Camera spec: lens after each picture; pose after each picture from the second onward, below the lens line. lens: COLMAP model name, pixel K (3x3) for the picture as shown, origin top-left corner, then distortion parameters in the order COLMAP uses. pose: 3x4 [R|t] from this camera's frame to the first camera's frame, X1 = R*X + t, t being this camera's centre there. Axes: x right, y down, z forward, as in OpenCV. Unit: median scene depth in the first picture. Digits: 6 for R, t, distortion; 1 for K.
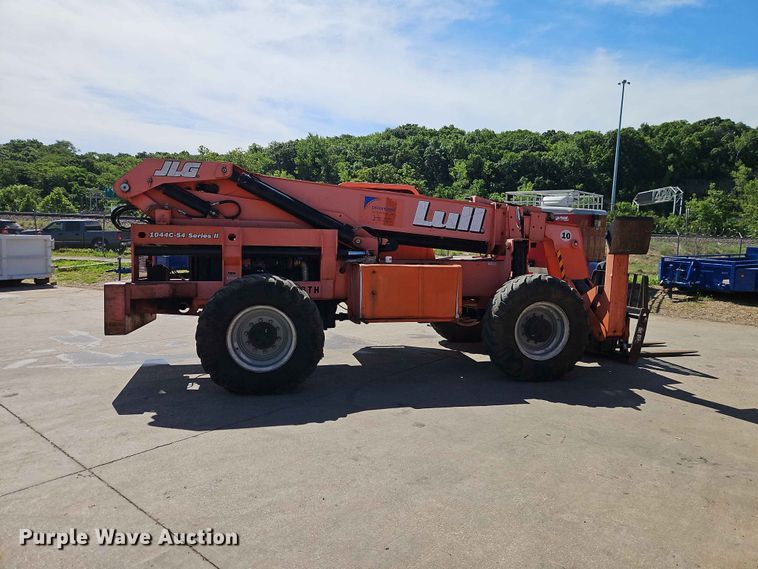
lens RADIAL K [[508.7, 0, 382.8], [0, 508.7, 287.9], [0, 0, 1]] dist [0.060060, -0.038997]
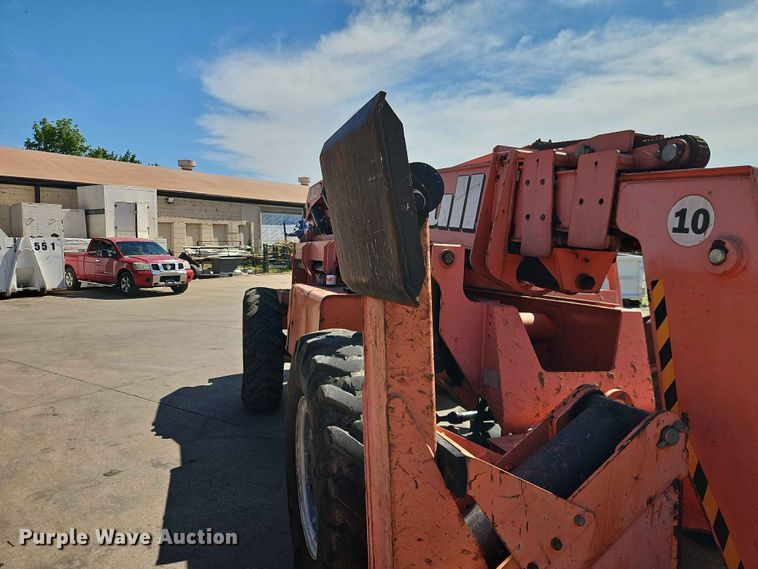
lens RADIAL K [[514.7, 0, 368.9], [0, 514.7, 281.5], [0, 0, 1]] dist [0.065096, -0.053229]
pose [[0.074298, 0.038942, -0.996475, 0.641764], [-0.096688, 0.994811, 0.031667, -0.072522], [0.992538, 0.093995, 0.077678, 0.904233]]
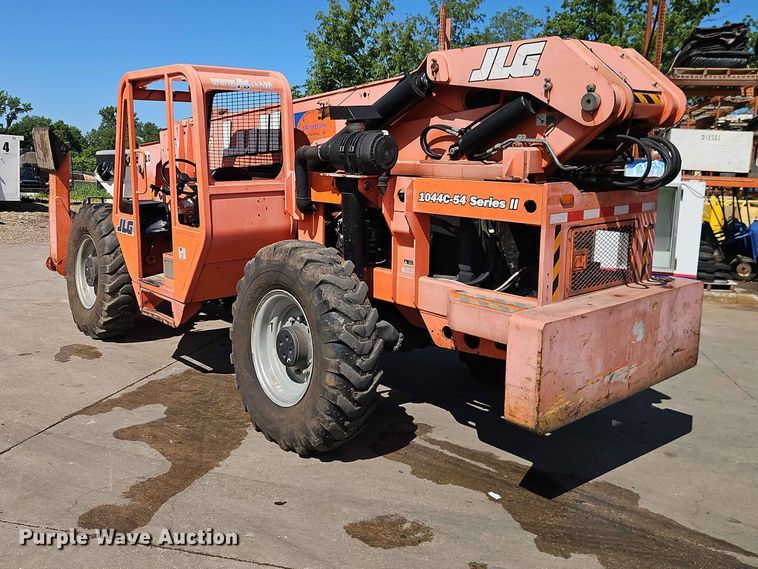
lens RADIAL K [[693.4, 0, 357.3], [0, 693.4, 257.1], [0, 0, 1]] dist [0.104955, -0.148376]
pose [[-0.460084, -0.153060, 0.874583, -0.843628], [0.030596, 0.981711, 0.187904, -0.159880], [-0.887348, 0.113210, -0.446986, 1.358699]]
